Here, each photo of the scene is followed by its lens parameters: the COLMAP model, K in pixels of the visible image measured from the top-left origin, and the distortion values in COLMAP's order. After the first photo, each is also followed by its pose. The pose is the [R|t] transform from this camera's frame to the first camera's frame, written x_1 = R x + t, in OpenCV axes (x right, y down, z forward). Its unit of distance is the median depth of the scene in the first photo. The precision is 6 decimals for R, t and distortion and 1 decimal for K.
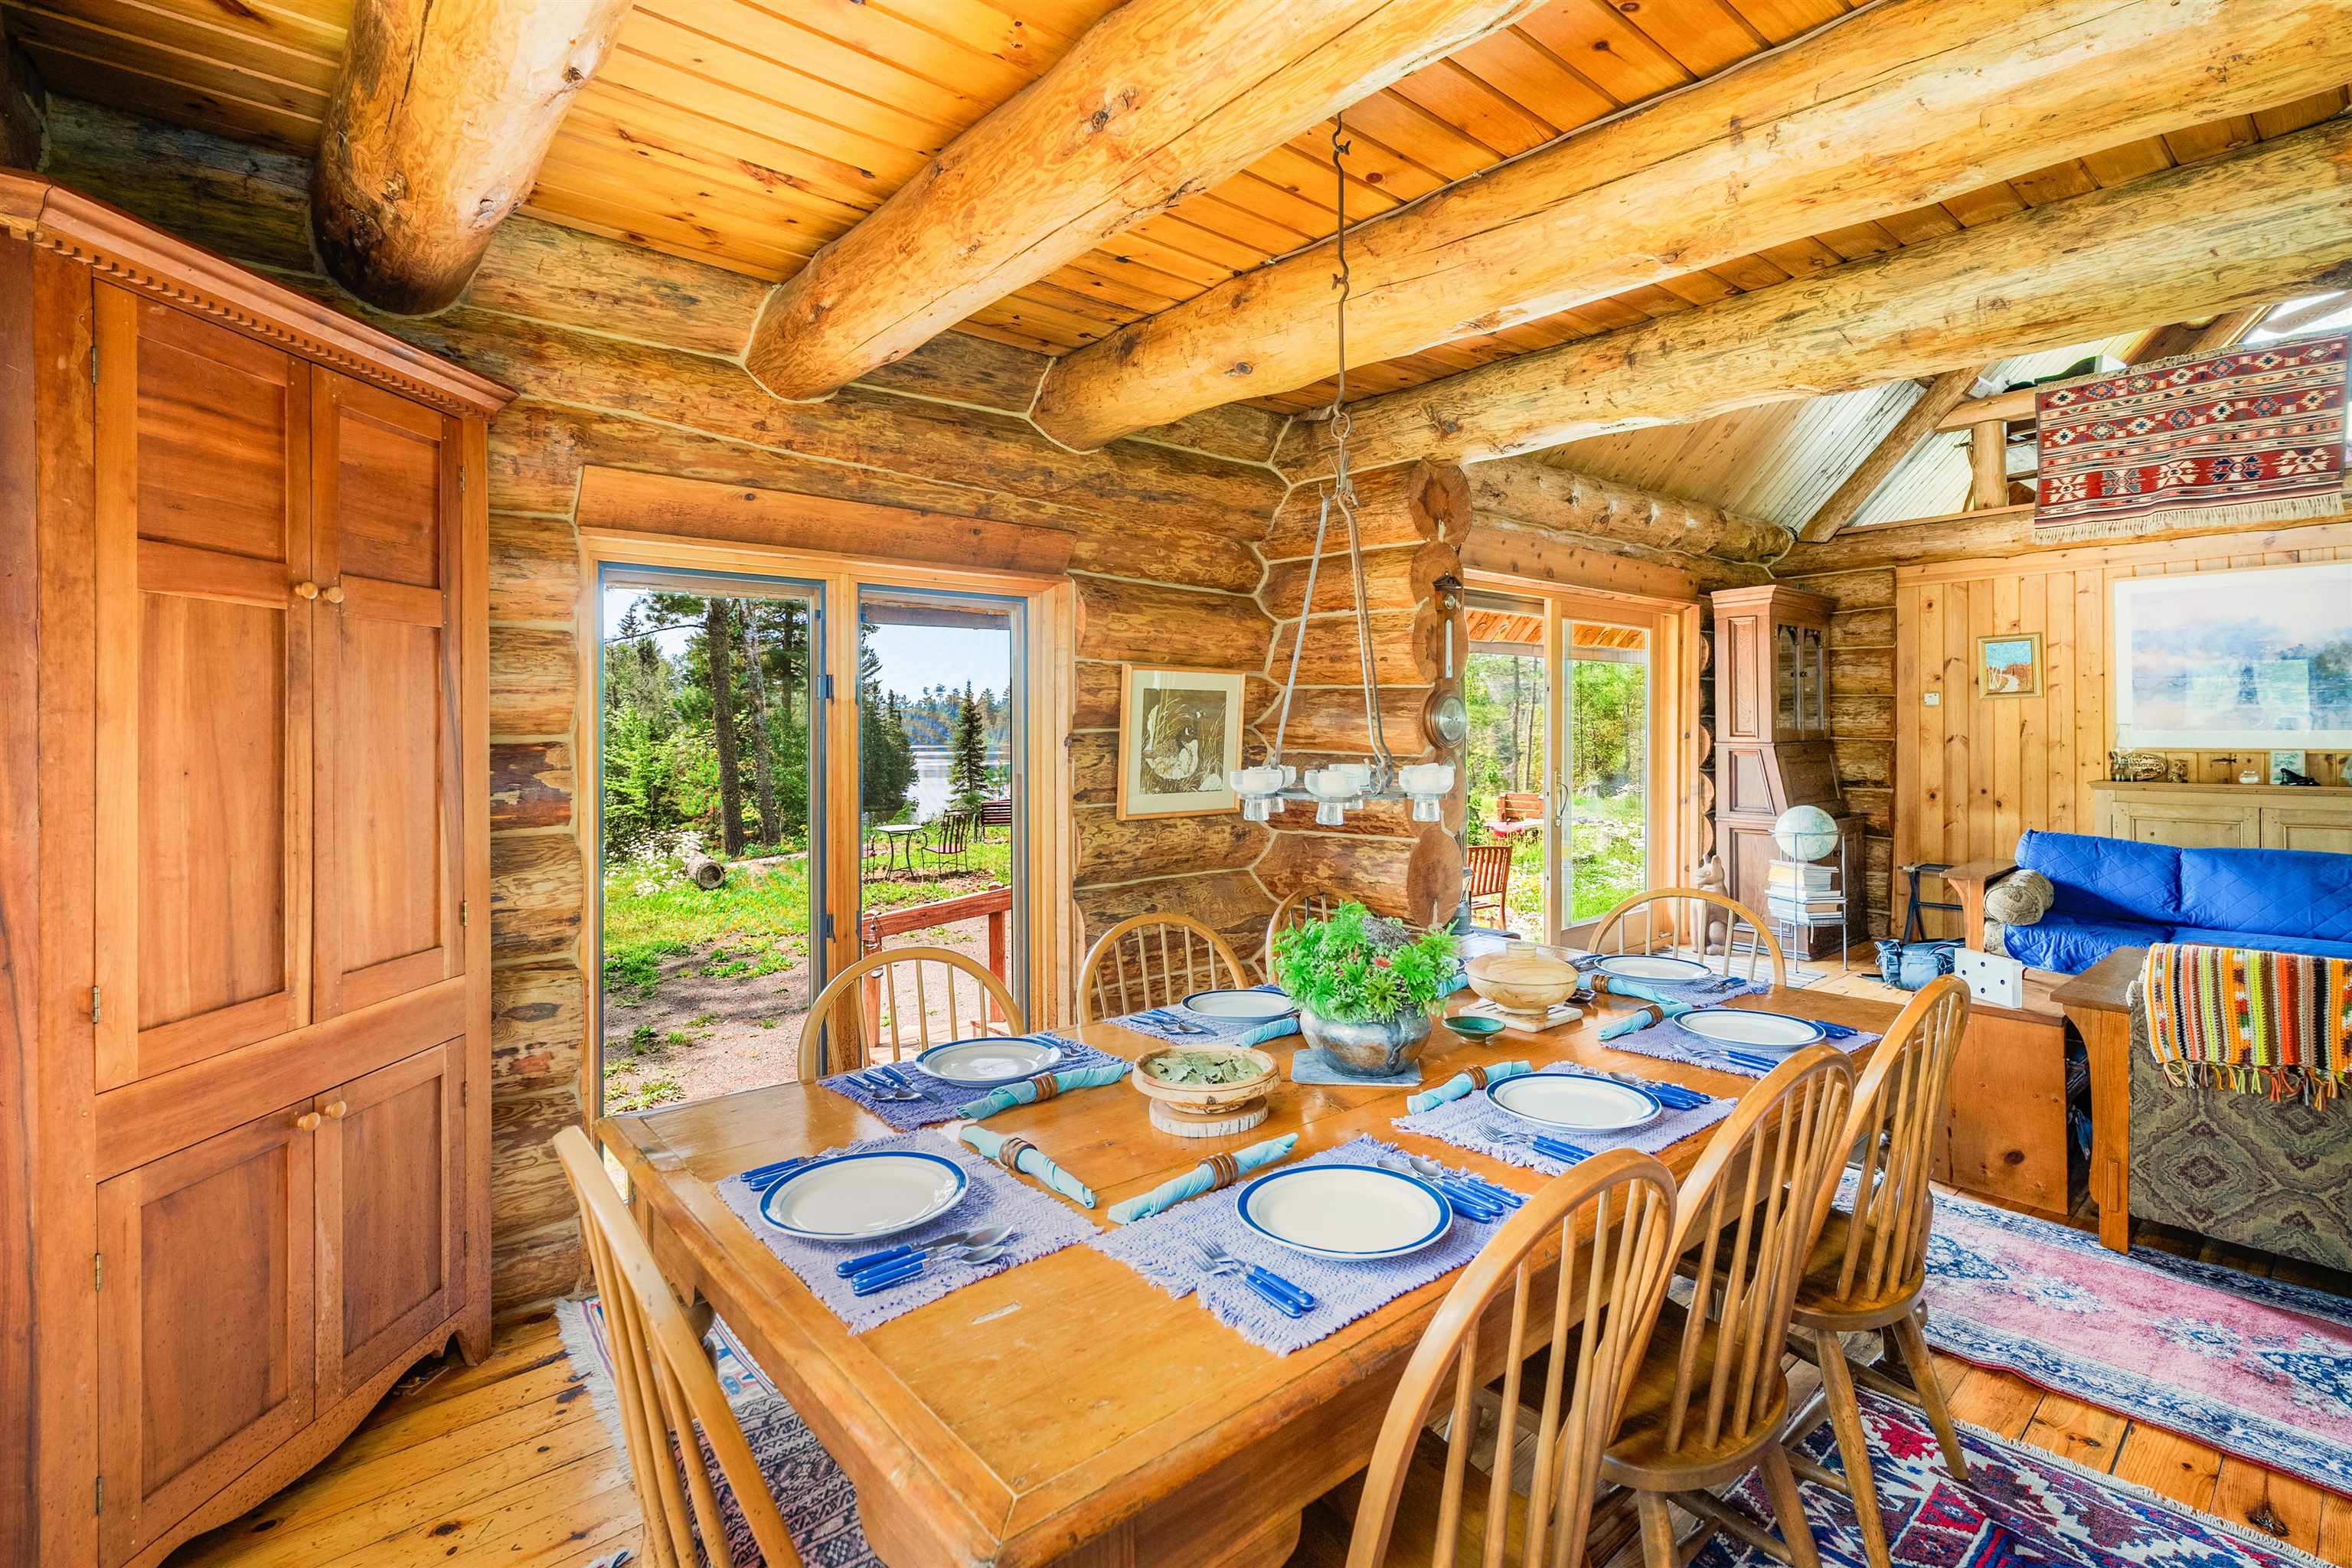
lens RADIAL K [[1068.6, 0, 1199.3], [0, 1068.6, 716.1], [0, 0, 1]] dist [-0.007289, 0.003415]
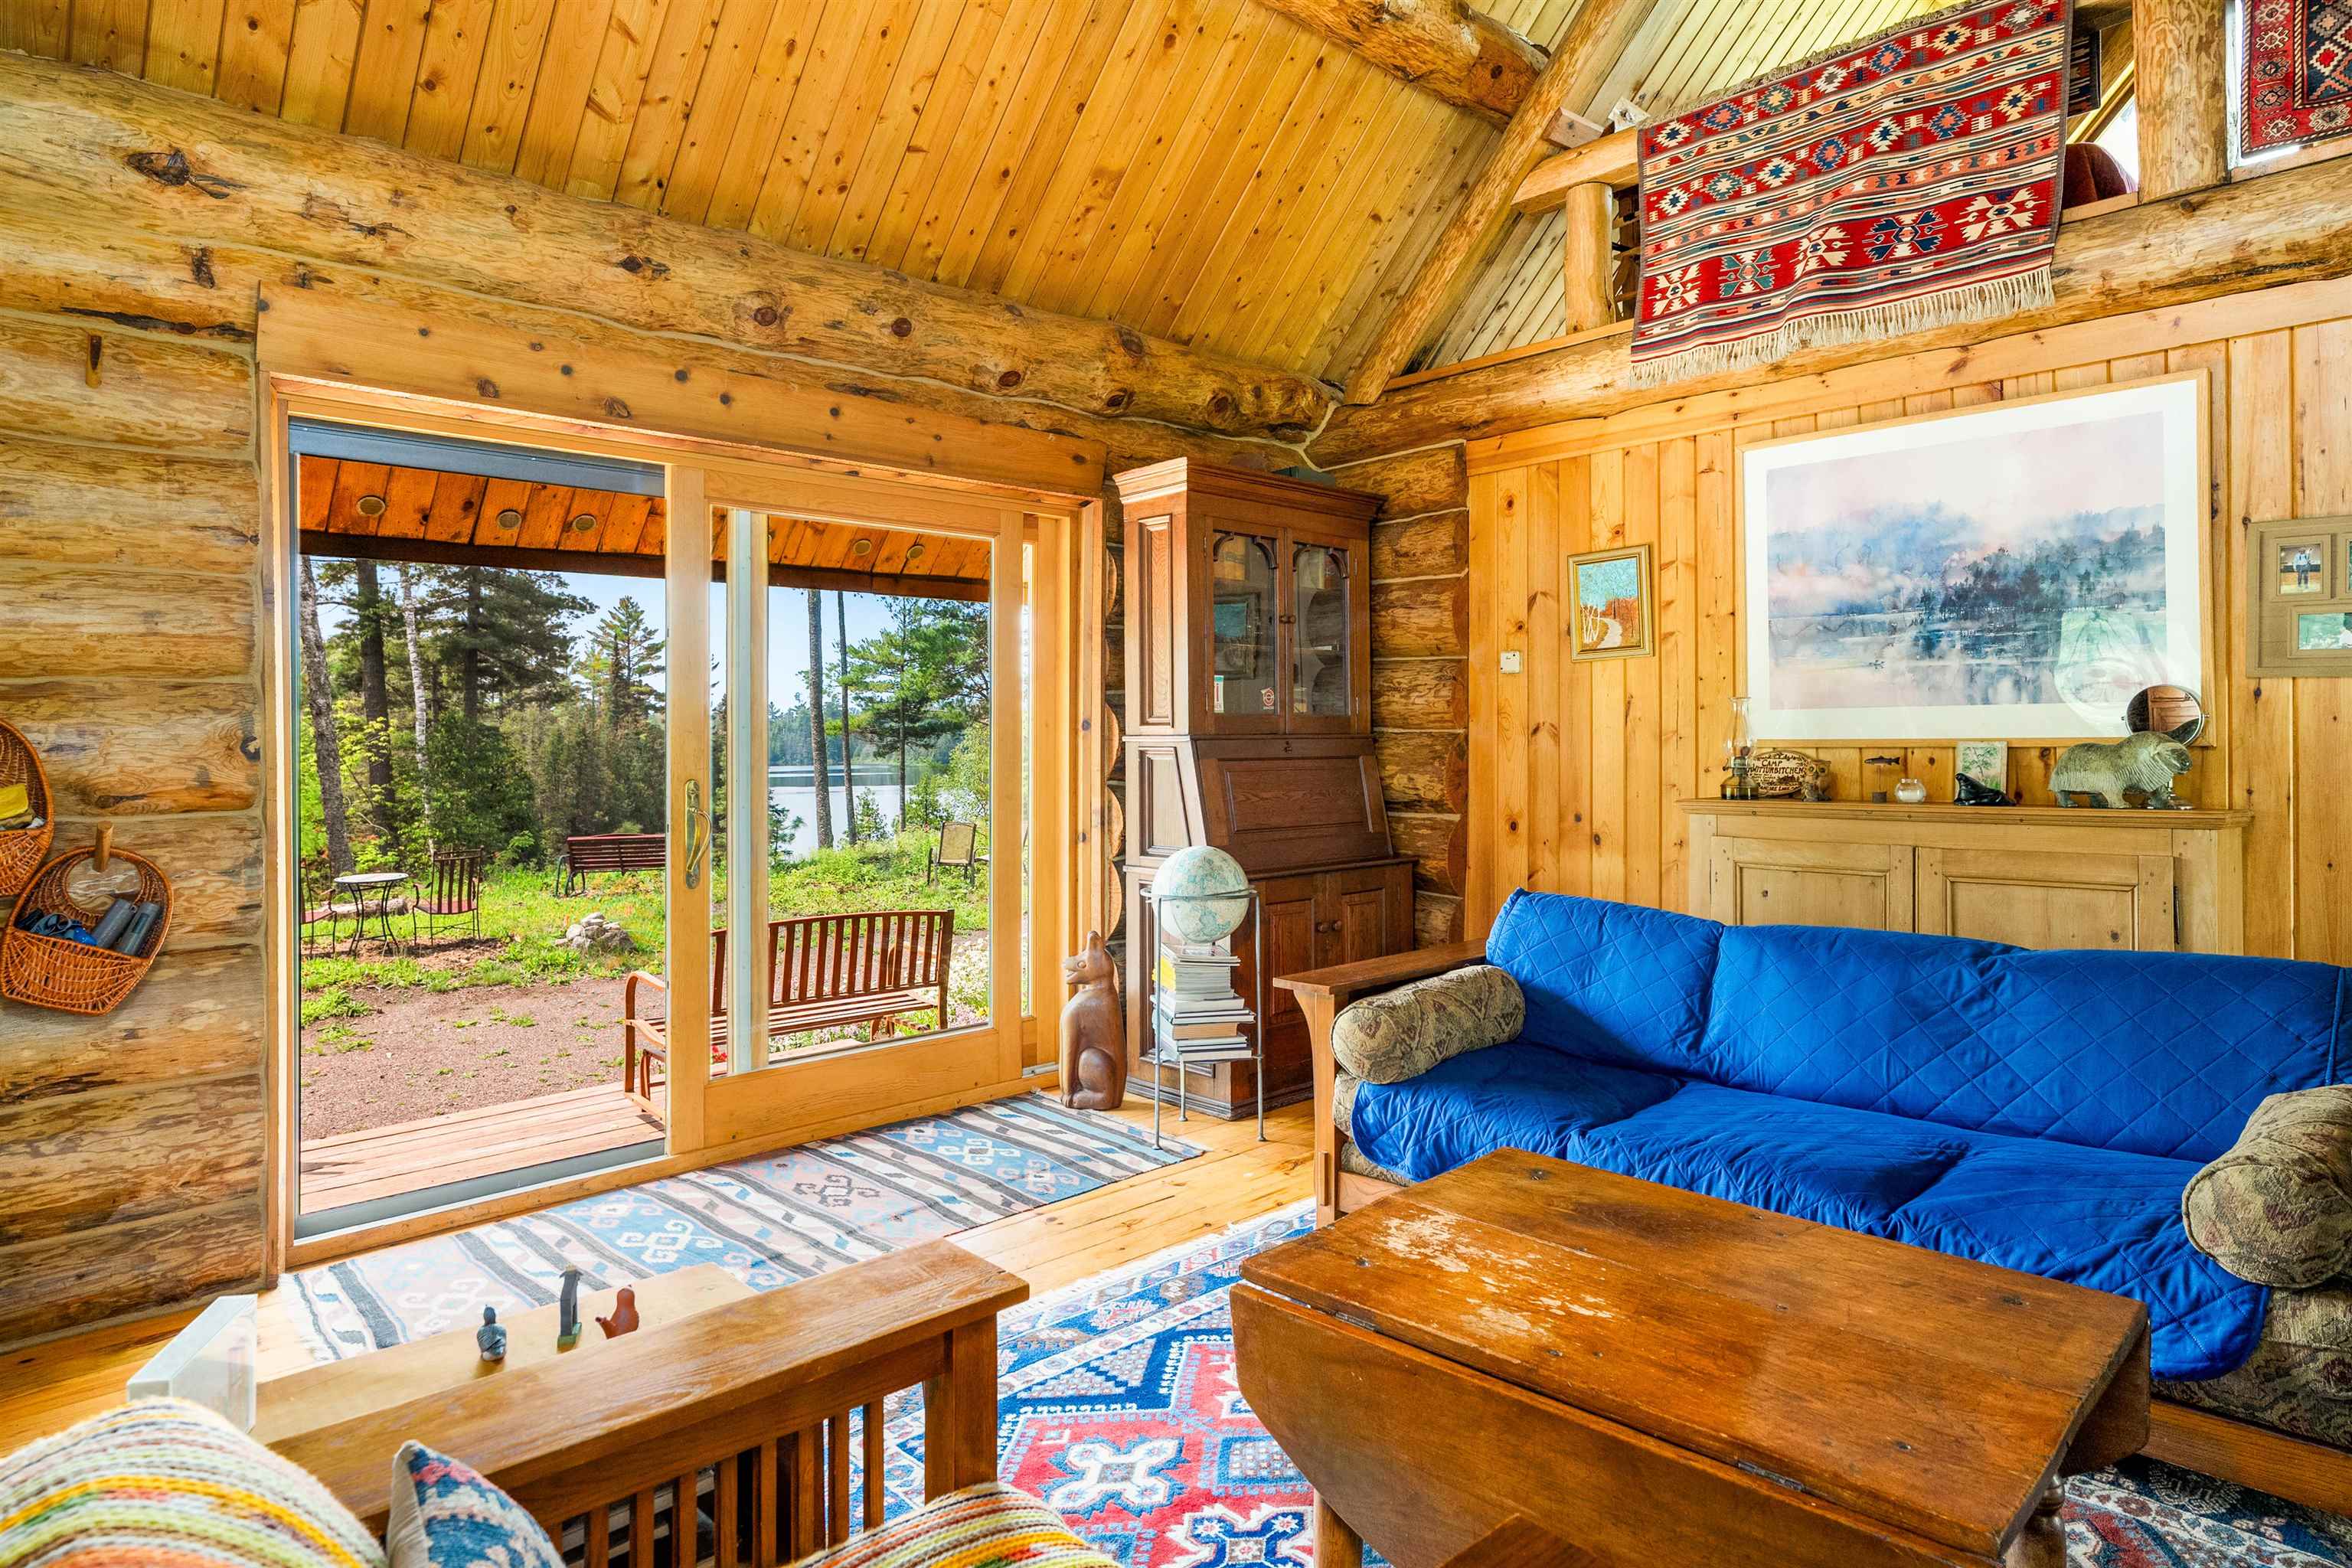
lens RADIAL K [[1335.5, 0, 1187.2], [0, 1335.5, 726.0], [0, 0, 1]] dist [-0.004885, 0.004850]
pose [[0.998843, -0.001952, 0.048061, 0.516210], [0.001971, 0.999998, -0.000361, 0.021066], [-0.048060, 0.000455, 0.998844, 0.293941]]
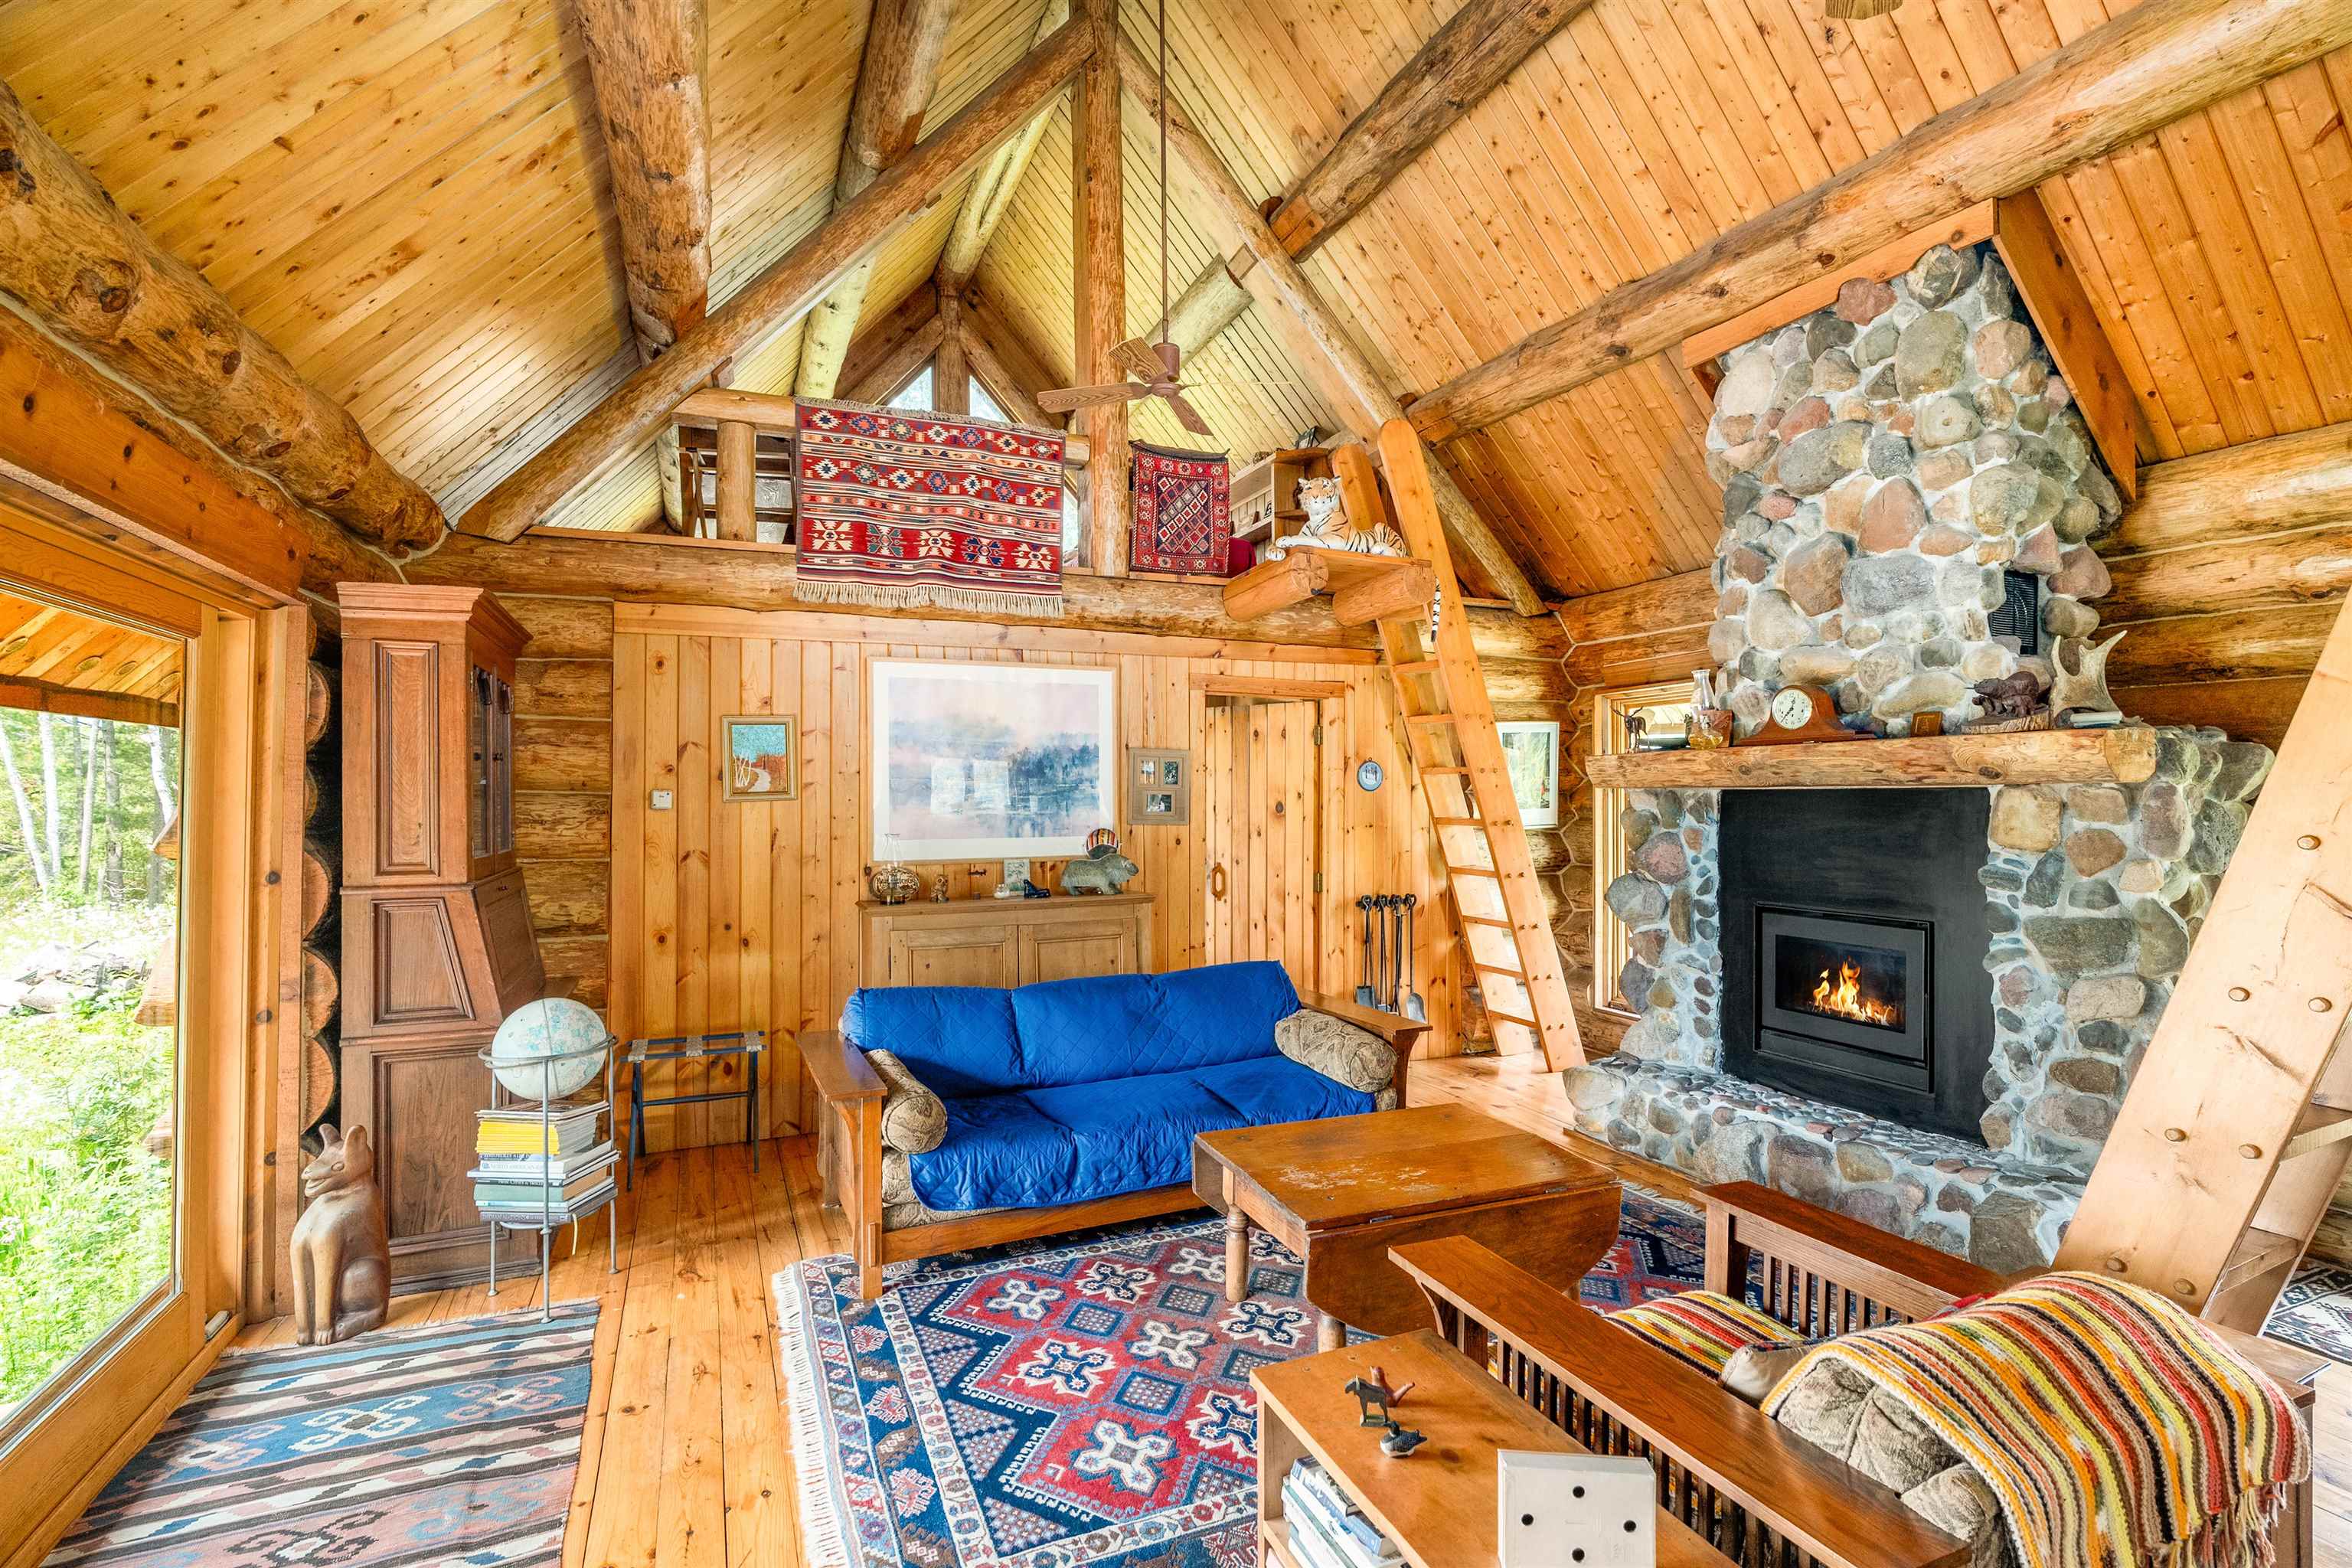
lens RADIAL K [[1068.6, 0, 1163.5], [0, 1068.6, 790.8], [0, 0, 1]] dist [-0.007289, 0.003415]
pose [[0.314432, 0.009728, 0.949230, 0.143782], [-0.004635, 0.999951, -0.008713, -0.018776], [-0.949269, -0.001660, 0.314462, 0.516751]]
